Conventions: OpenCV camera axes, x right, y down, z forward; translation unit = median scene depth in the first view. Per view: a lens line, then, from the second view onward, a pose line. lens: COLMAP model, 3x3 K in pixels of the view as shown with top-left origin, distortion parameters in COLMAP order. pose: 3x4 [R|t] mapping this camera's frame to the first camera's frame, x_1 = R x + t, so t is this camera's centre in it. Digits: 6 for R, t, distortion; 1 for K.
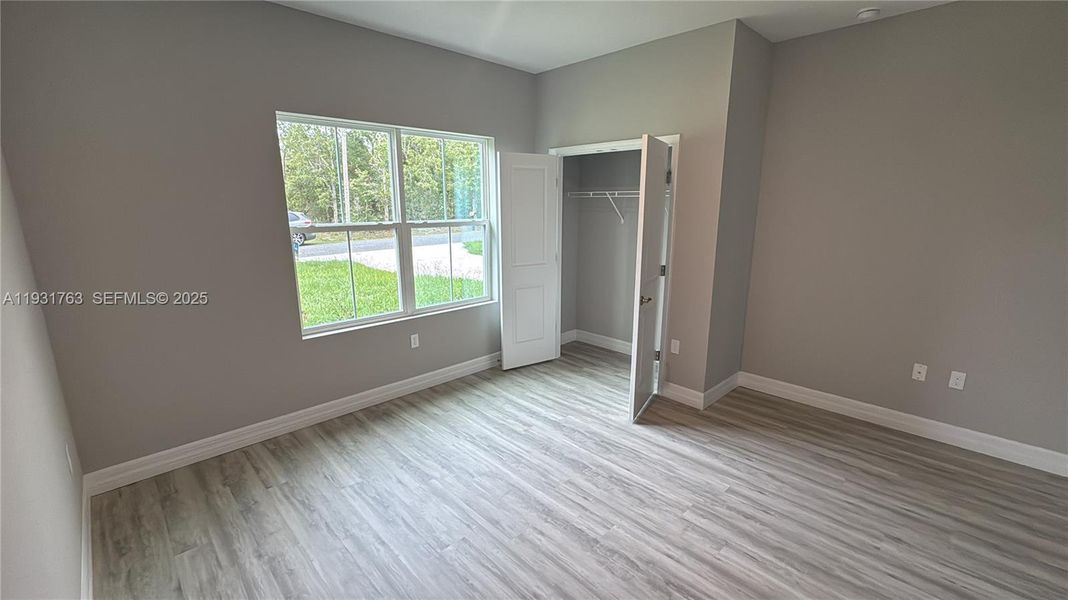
lens RADIAL K [[448.6, 0, 534.0], [0, 448.6, 300.0], [0, 0, 1]] dist [-0.001938, 0.000673]
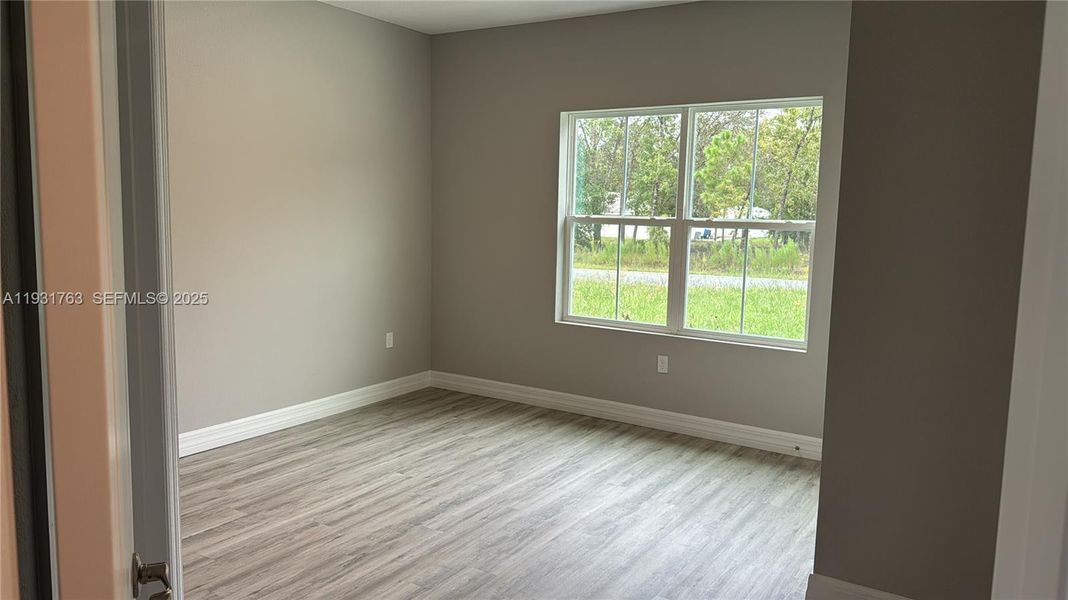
lens RADIAL K [[784.0, 0, 534.0], [0, 784.0, 300.0], [0, 0, 1]] dist [0.127581, -0.173812]
pose [[0.225085, 0.122286, -0.966635, 1.243696], [-0.233395, 0.969976, 0.068361, -0.076104], [0.945972, 0.210220, 0.246868, 0.493235]]
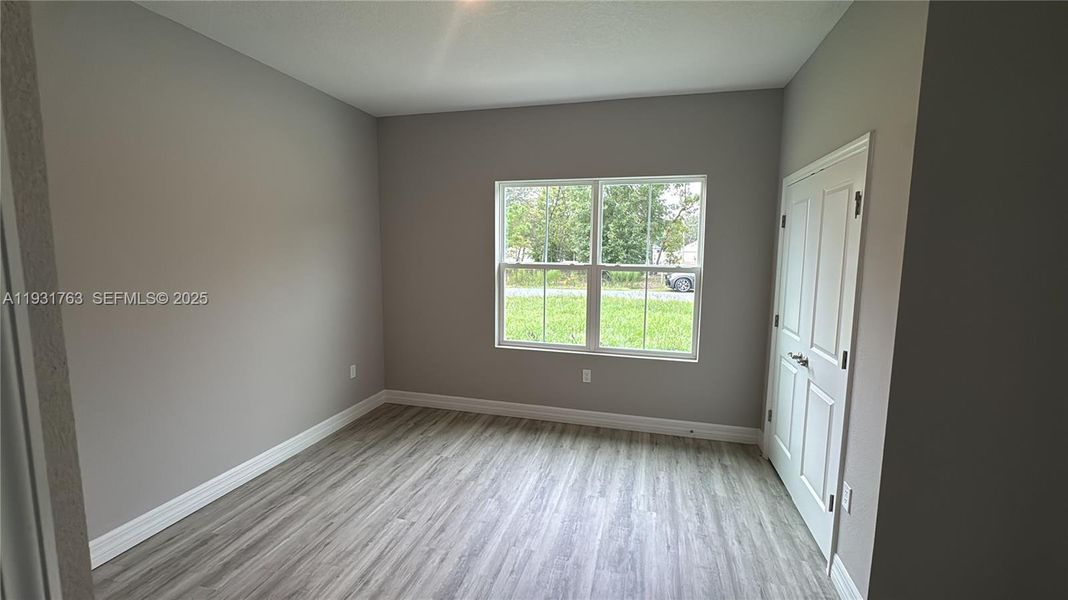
lens RADIAL K [[448.6, 0, 534.0], [0, 448.6, 300.0], [0, 0, 1]] dist [-0.001938, 0.000673]
pose [[0.510508, 0.104979, -0.853441, 0.661817], [-0.197508, 0.980298, 0.002439, -0.074388], [0.836883, 0.167316, 0.521184, 0.384447]]
